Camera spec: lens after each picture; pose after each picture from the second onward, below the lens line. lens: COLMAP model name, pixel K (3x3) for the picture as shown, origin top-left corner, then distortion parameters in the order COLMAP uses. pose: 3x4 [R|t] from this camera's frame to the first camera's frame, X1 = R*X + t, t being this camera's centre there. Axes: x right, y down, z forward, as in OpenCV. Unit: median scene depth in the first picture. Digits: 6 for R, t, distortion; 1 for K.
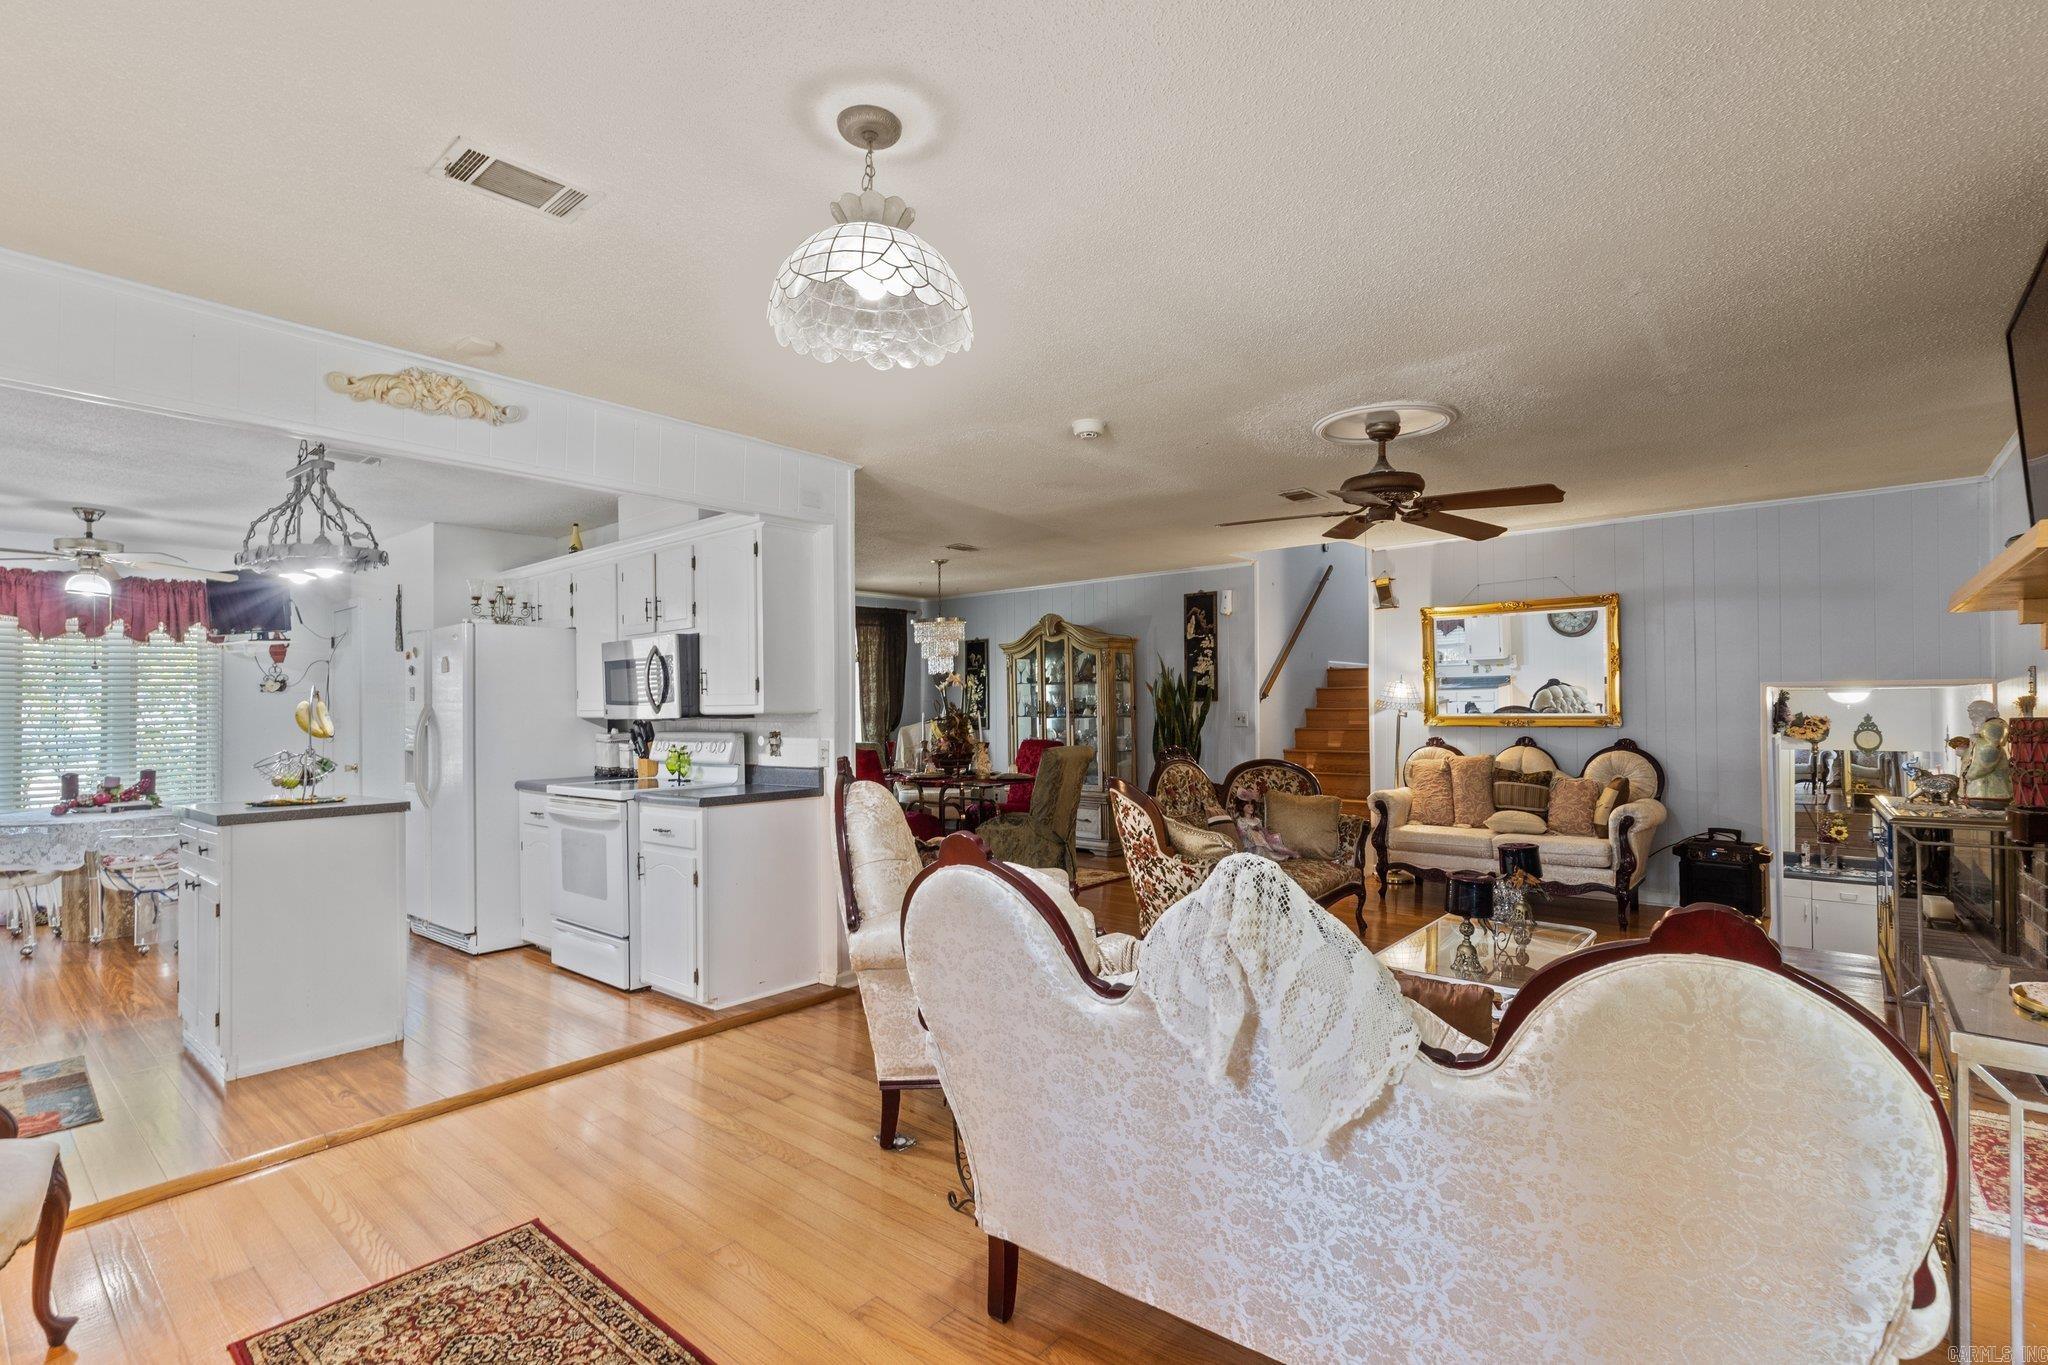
lens RADIAL K [[927.8, 0, 1018.2], [0, 927.8, 701.1], [0, 0, 1]] dist [0.005184, -0.000887]
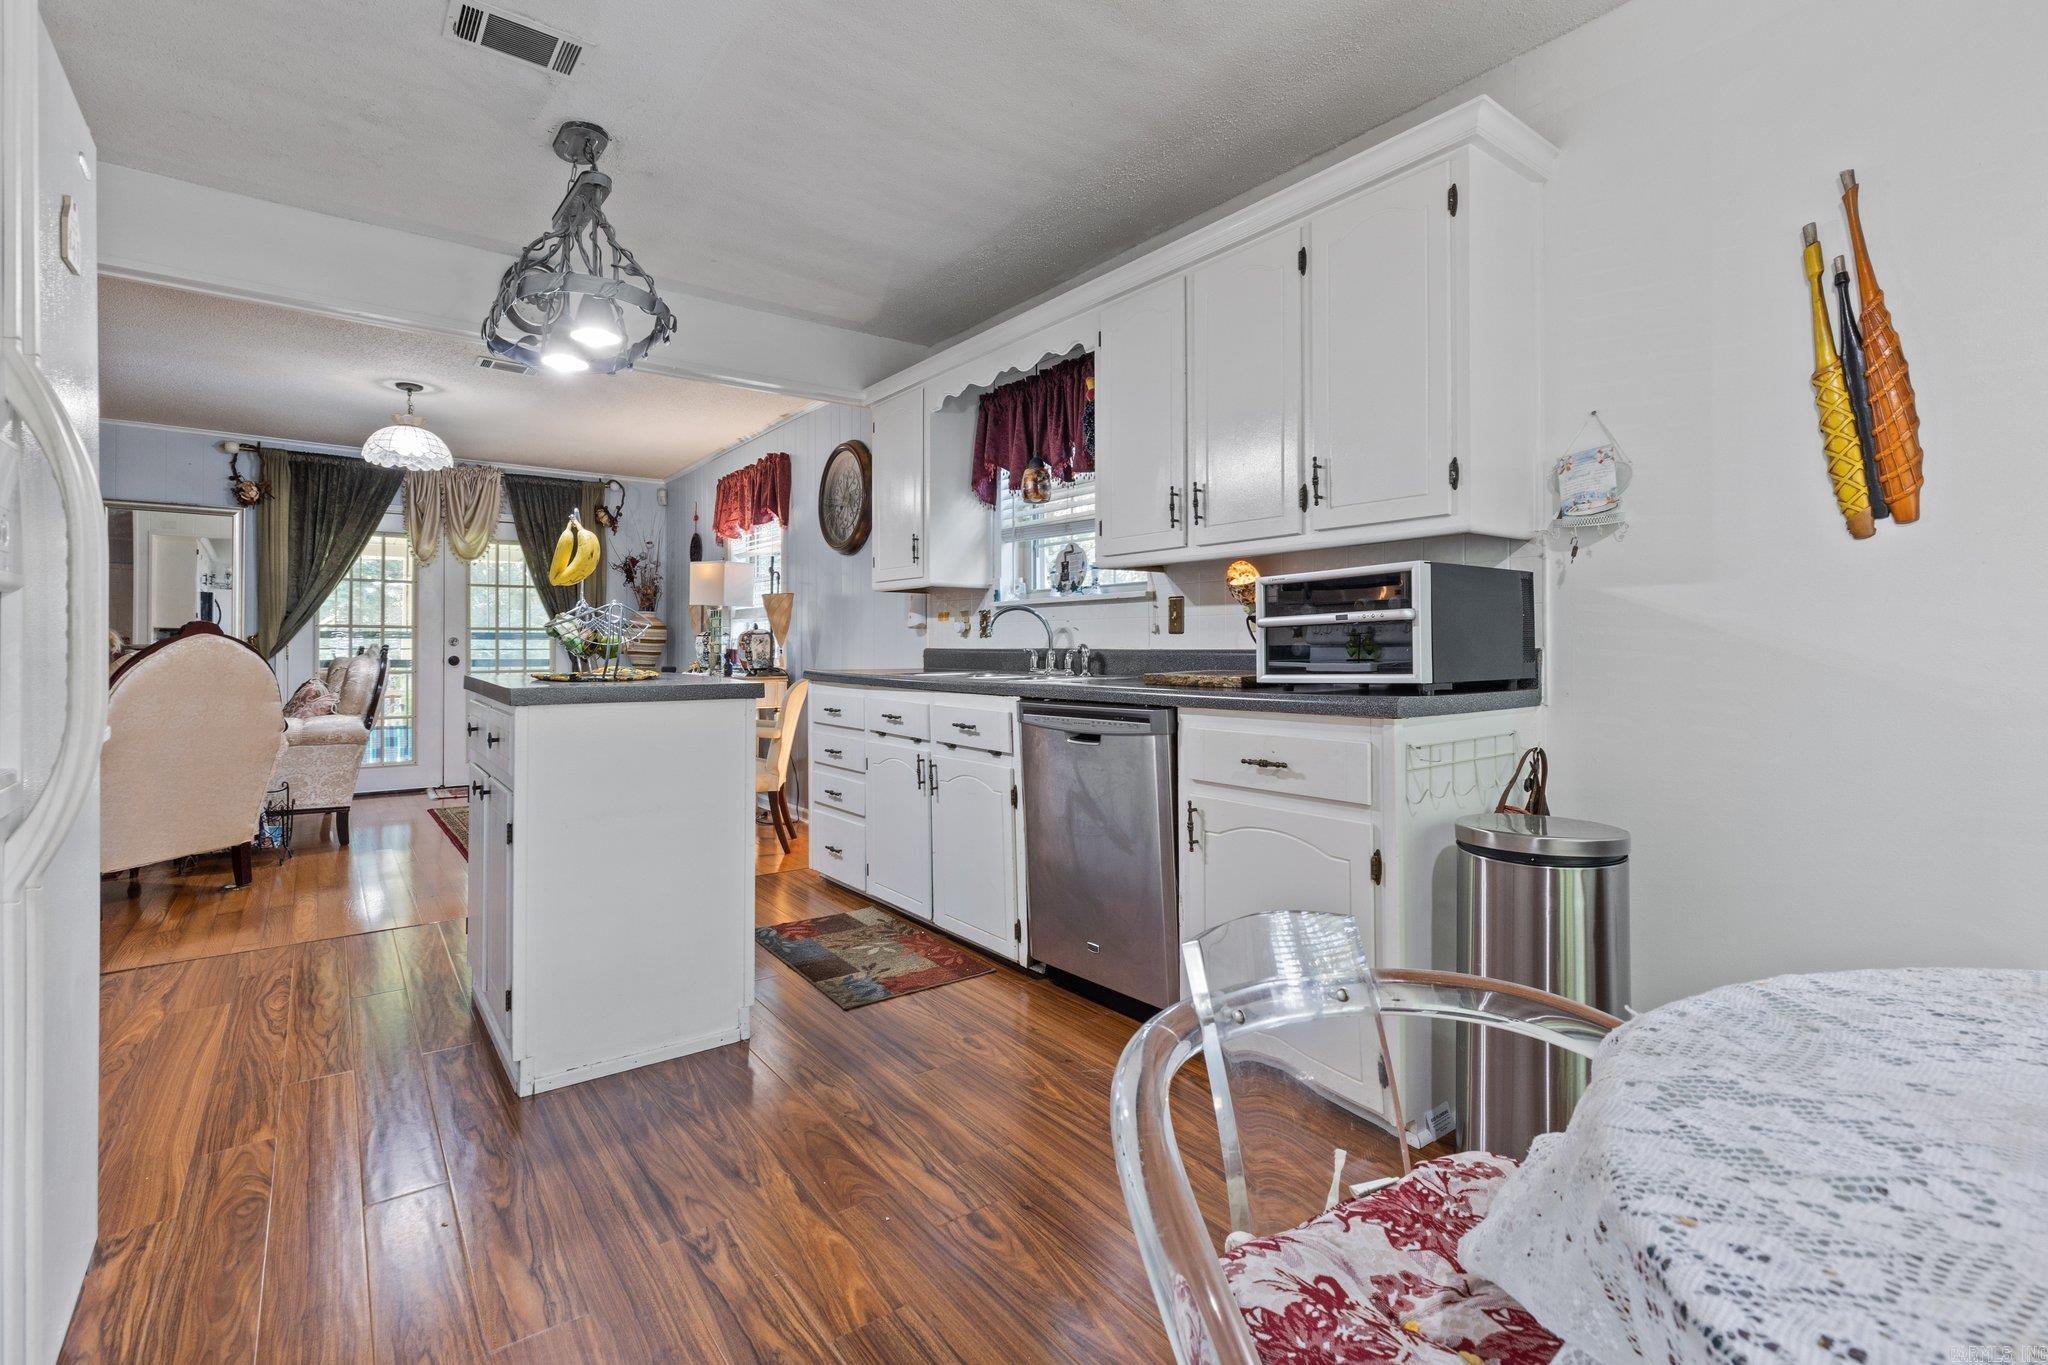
lens RADIAL K [[927.8, 0, 1025.3], [0, 927.8, 643.0], [0, 0, 1]] dist [0.005184, -0.000887]
pose [[-0.975260, 0.011708, 0.220751, -0.871588], [0.008136, 0.999821, -0.017081, 0.068299], [-0.220911, -0.014863, -0.975181, 1.127499]]
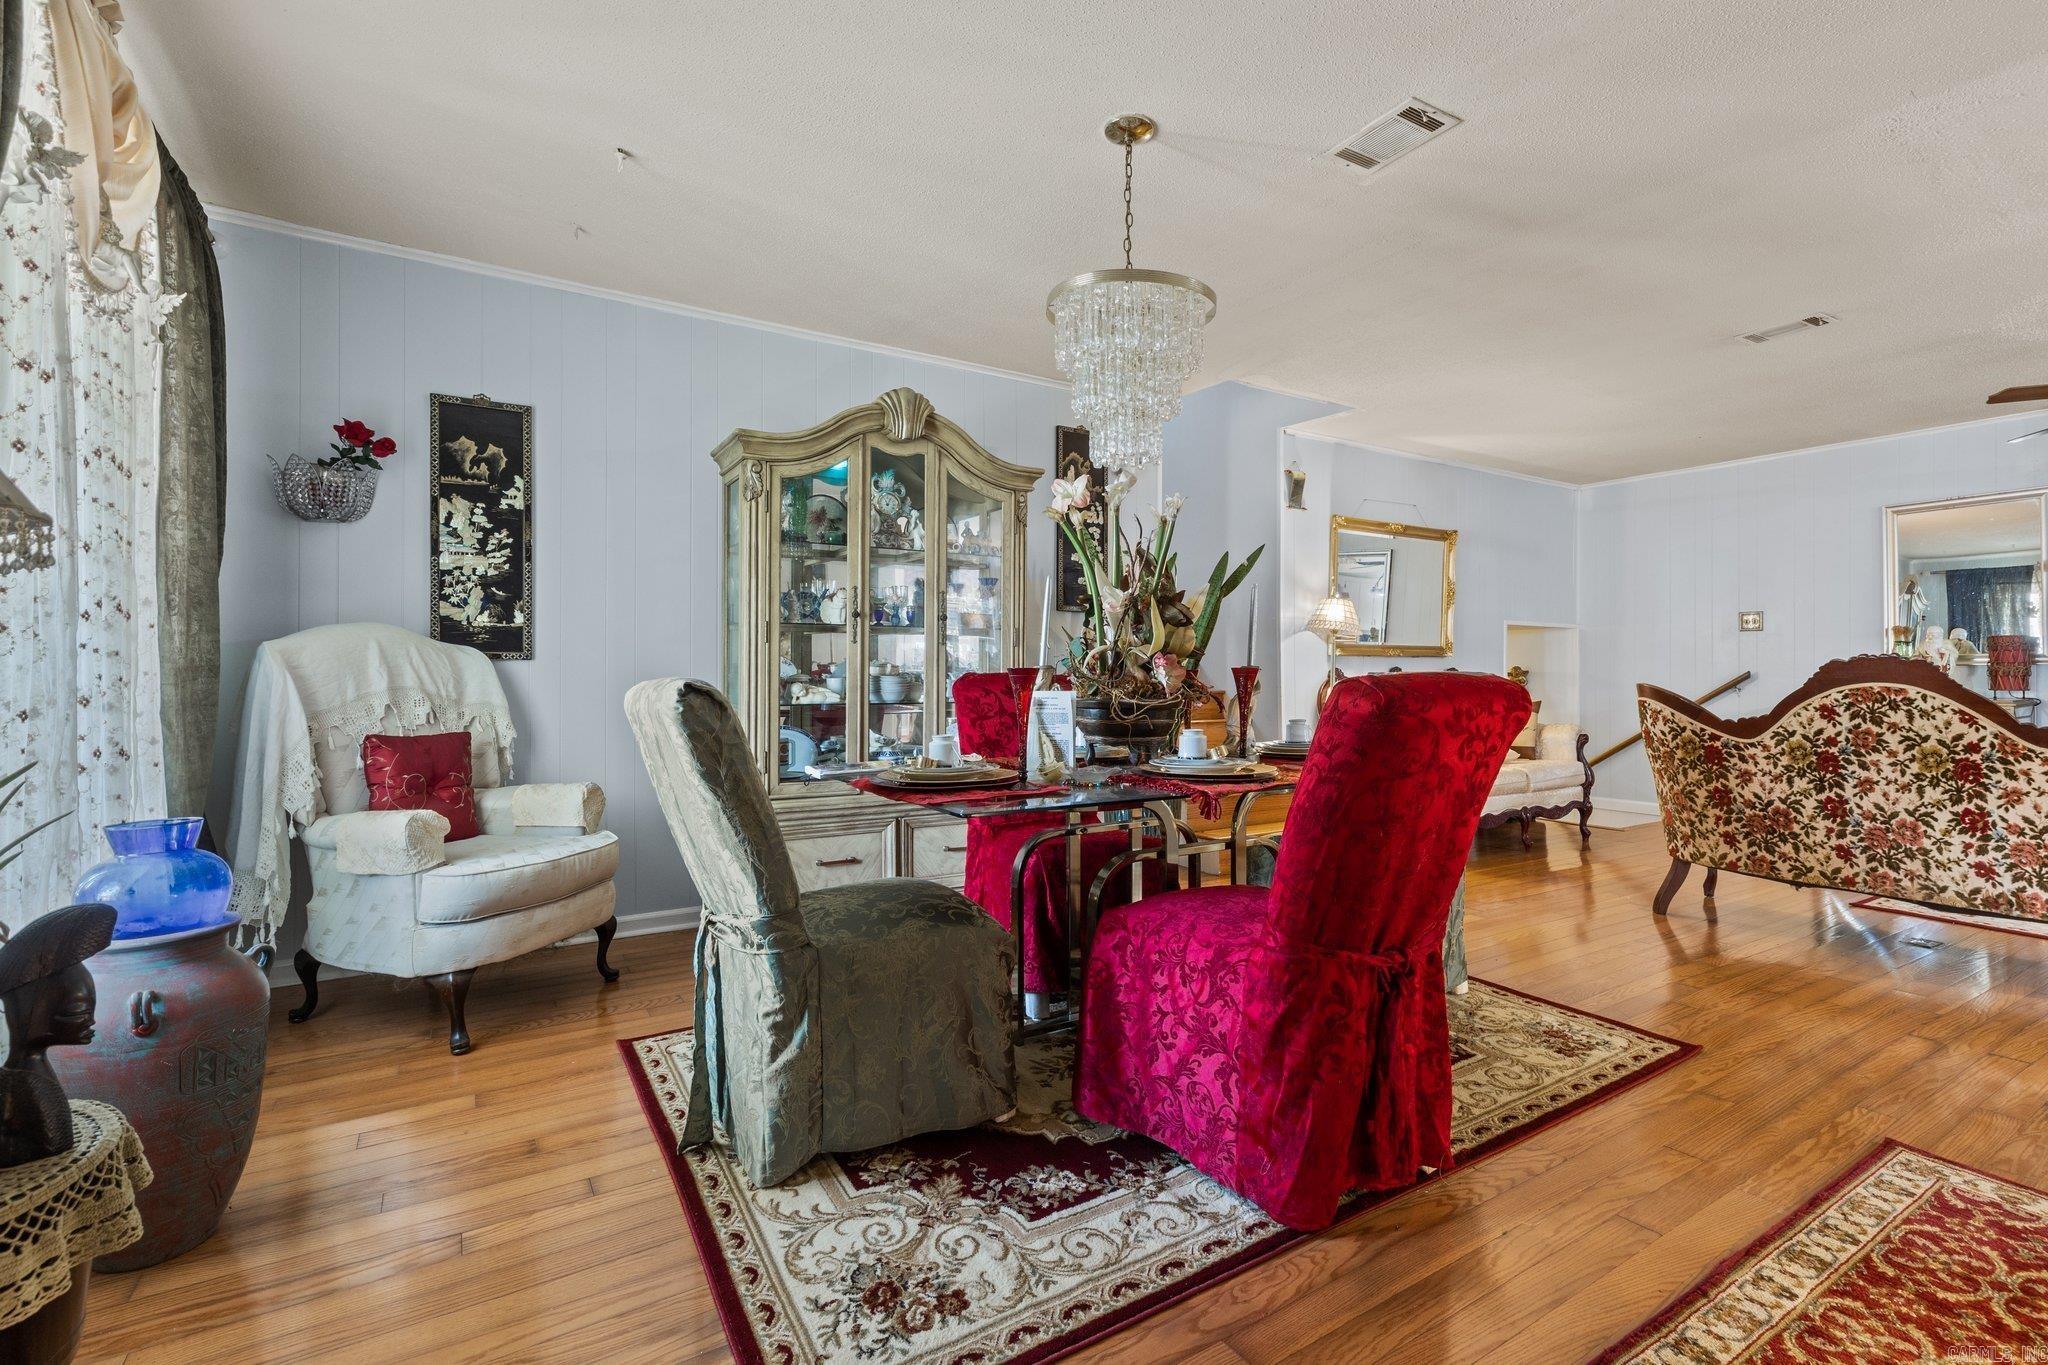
lens RADIAL K [[927.8, 0, 1020.1], [0, 927.8, 675.3], [0, 0, 1]] dist [0.005184, -0.000887]
pose [[0.319847, 0.012614, 0.947385, -0.588293], [-0.011379, 0.999890, -0.009471, 0.073739], [-0.947401, -0.007751, 0.319955, 1.287665]]
